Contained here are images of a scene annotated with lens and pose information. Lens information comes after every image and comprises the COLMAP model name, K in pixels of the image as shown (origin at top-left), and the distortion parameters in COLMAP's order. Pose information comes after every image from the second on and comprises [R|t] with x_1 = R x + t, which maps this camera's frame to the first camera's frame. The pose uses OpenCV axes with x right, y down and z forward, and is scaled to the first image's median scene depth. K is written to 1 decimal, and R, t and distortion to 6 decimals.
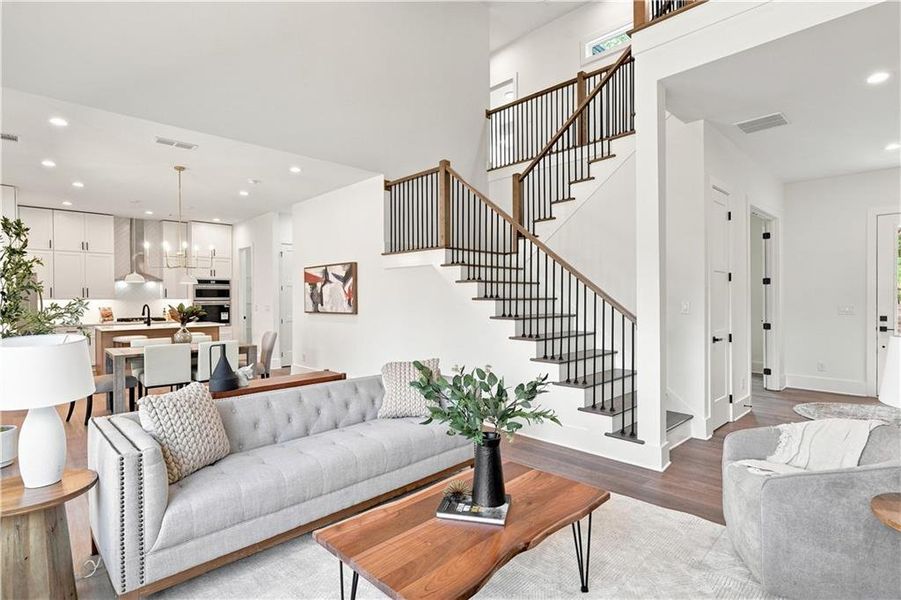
lens RADIAL K [[446.7, 0, 451.0], [0, 446.7, 297.4], [0, 0, 1]] dist [-0.003992, -0.000552]
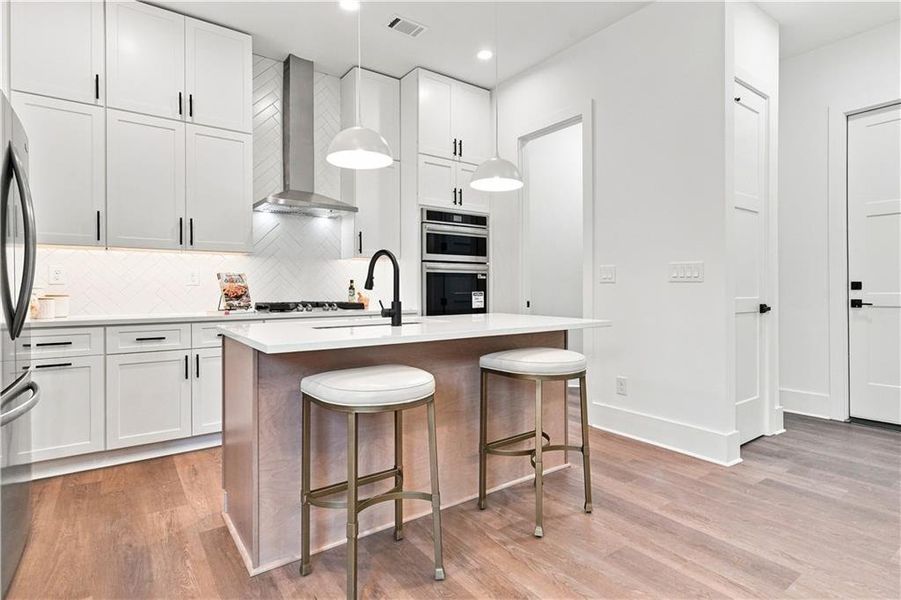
lens RADIAL K [[459.2, 0, 450.5], [0, 459.2, 300.0], [0, 0, 1]] dist [-0.000863, -0.000202]
pose [[0.987977, 0.002582, -0.154582, -0.485413], [0.000871, 0.999752, 0.022268, 0.033357], [0.154601, -0.022134, 0.987729, 0.586218]]
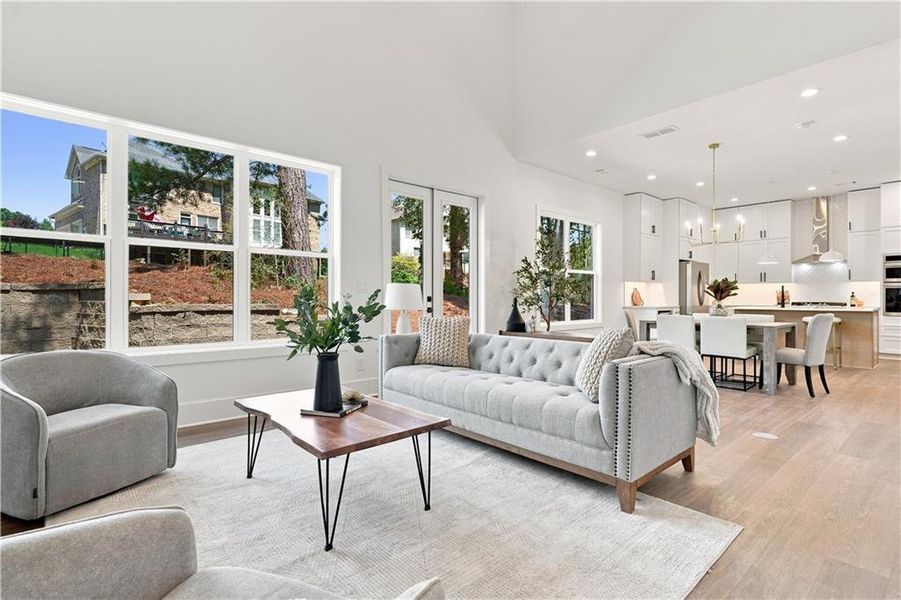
lens RADIAL K [[430.7, 0, 450.0], [0, 430.7, 303.8], [0, 0, 1]] dist [0.000410, 0.000493]
pose [[-0.057867, 0.018761, -0.998148, 0.242317], [0.001908, 0.999824, 0.018682, 0.029479], [0.998322, -0.000823, -0.057893, 0.267311]]
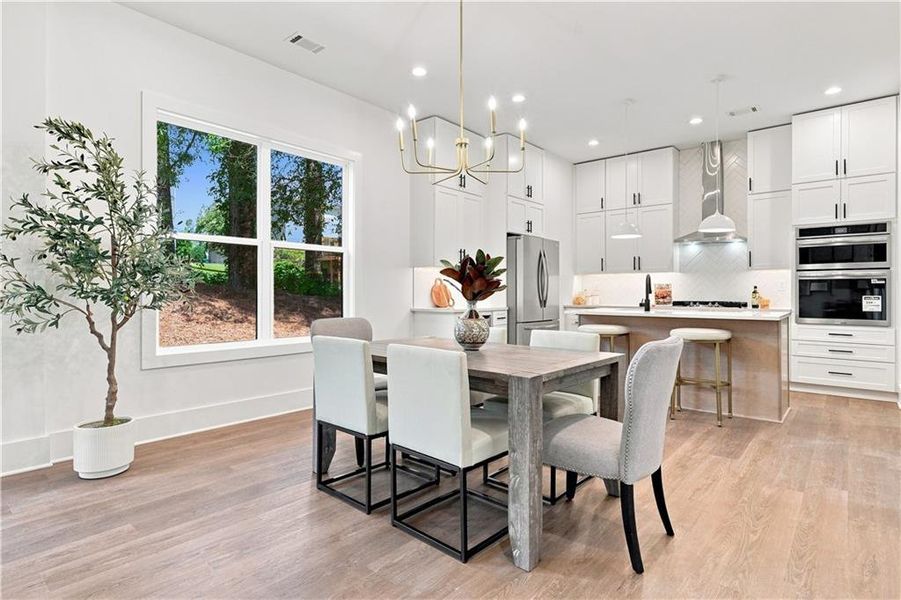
lens RADIAL K [[467.5, 0, 447.5], [0, 467.5, 300.3], [0, 0, 1]] dist [-0.002101, 0.000334]
pose [[0.092257, 0.019317, -0.995548, -0.083763], [-0.000271, 0.999812, 0.019375, 0.030578], [0.995735, -0.001518, 0.092245, 0.556652]]
